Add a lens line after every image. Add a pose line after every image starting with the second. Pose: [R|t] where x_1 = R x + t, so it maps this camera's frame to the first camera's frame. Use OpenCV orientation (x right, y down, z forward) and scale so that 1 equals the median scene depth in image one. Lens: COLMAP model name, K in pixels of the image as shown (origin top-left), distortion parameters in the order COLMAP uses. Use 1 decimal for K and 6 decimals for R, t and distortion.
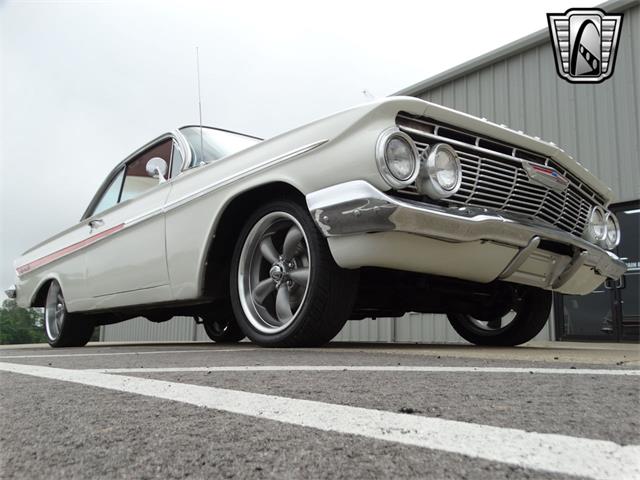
lens RADIAL K [[567.6, 0, 319.0], [0, 567.6, 254.0], [0, 0, 1]] dist [0.028388, -0.000600]
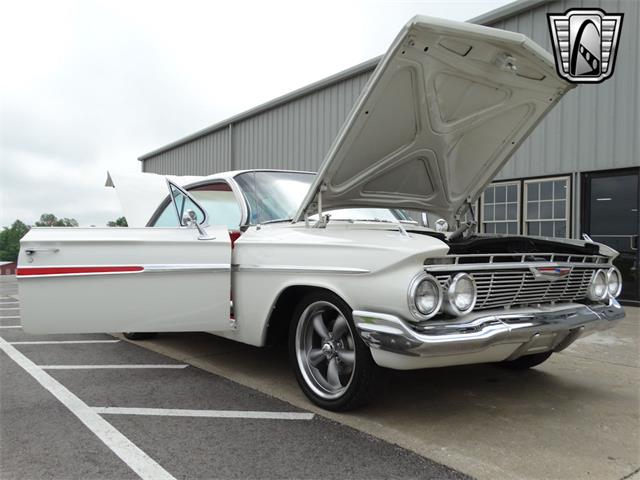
lens RADIAL K [[583.9, 0, 320.0], [0, 583.9, 240.0], [0, 0, 1]] dist [-0.000124, -0.002618]
pose [[0.998350, -0.010724, -0.056409, -0.016365], [0.018632, 0.989750, 0.141589, -0.387597], [0.054312, -0.142407, 0.988317, -0.232399]]
